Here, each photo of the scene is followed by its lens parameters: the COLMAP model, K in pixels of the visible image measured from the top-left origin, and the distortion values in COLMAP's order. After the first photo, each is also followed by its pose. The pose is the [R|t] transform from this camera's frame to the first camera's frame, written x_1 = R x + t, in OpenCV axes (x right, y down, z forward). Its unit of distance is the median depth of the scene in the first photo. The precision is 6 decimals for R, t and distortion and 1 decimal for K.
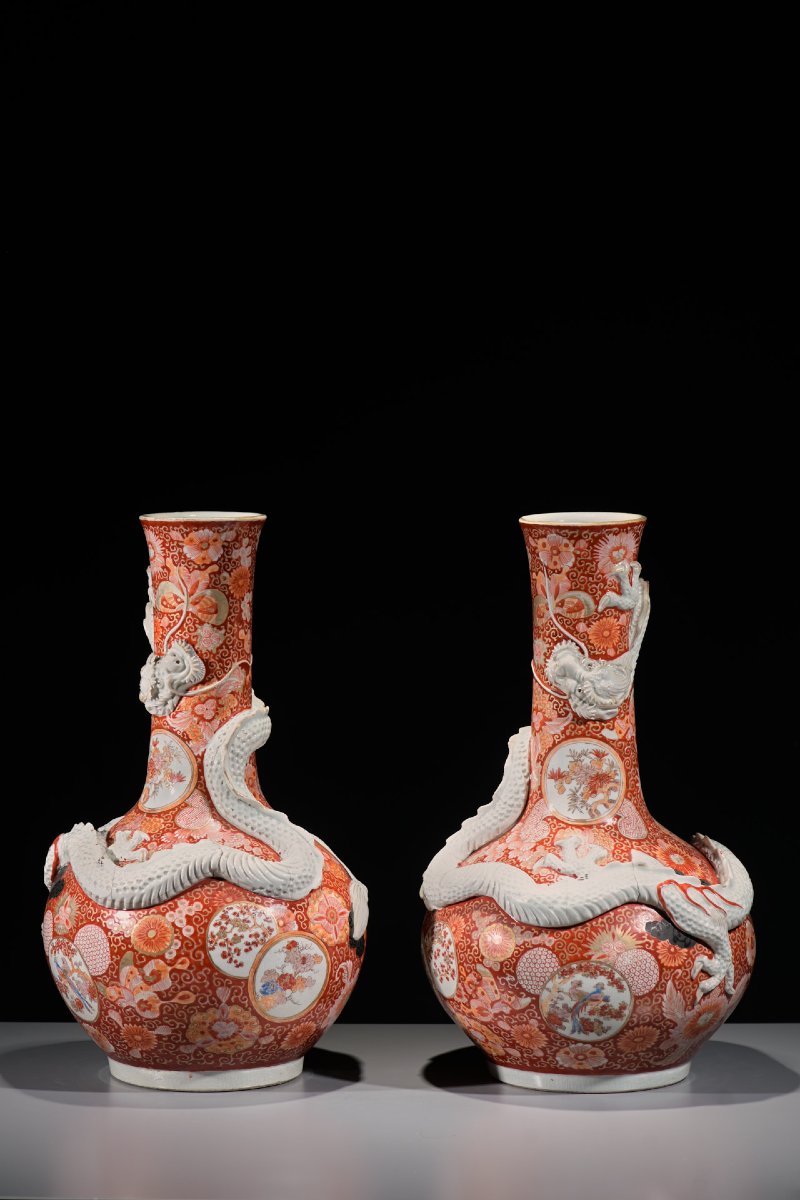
lens RADIAL K [[3264.8, 0, 400.0], [0, 3264.8, 600.0], [0, 0, 1]] dist [0.015540, 0.297577]
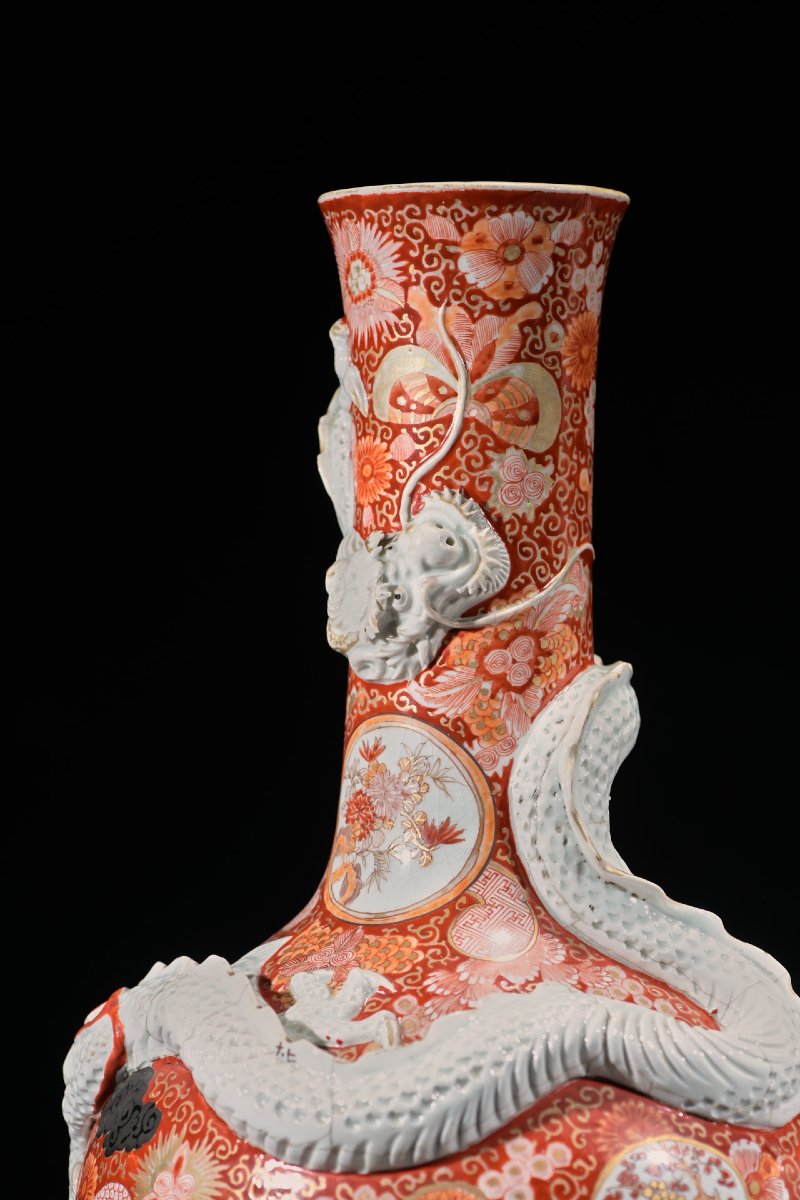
lens RADIAL K [[3264.8, 0, 400.0], [0, 3264.8, 600.0], [0, 0, 1]] dist [0.015540, 0.297577]
pose [[0.969012, -0.005179, 0.246958, -0.175718], [0.022670, 0.997425, -0.068034, 0.054065], [-0.245970, 0.071525, 0.966635, 0.624368]]
